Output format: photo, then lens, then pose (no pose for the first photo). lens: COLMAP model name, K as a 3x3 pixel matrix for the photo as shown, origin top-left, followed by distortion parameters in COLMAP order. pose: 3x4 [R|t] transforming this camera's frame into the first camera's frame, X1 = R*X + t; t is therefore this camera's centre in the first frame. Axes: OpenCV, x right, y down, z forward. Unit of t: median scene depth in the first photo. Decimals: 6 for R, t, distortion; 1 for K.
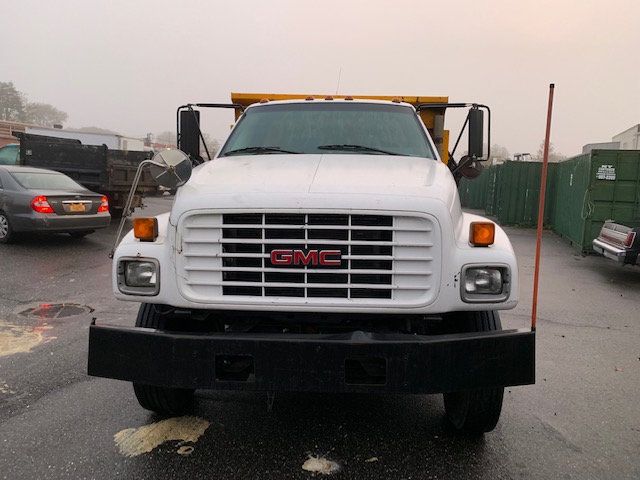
lens RADIAL K [[455.1, 0, 314.9], [0, 455.1, 237.5], [0, 0, 1]] dist [0.047460, -0.003705]
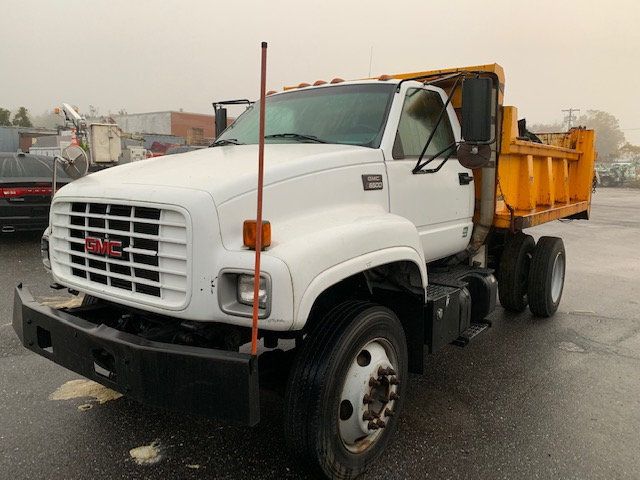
lens RADIAL K [[455.1, 0, 314.9], [0, 455.1, 237.5], [0, 0, 1]] dist [0.047460, -0.003705]
pose [[0.850316, 0.063926, -0.522375, 0.918373], [-0.056088, 0.997950, 0.030825, -0.035109], [0.523275, 0.003088, 0.852158, 0.365372]]
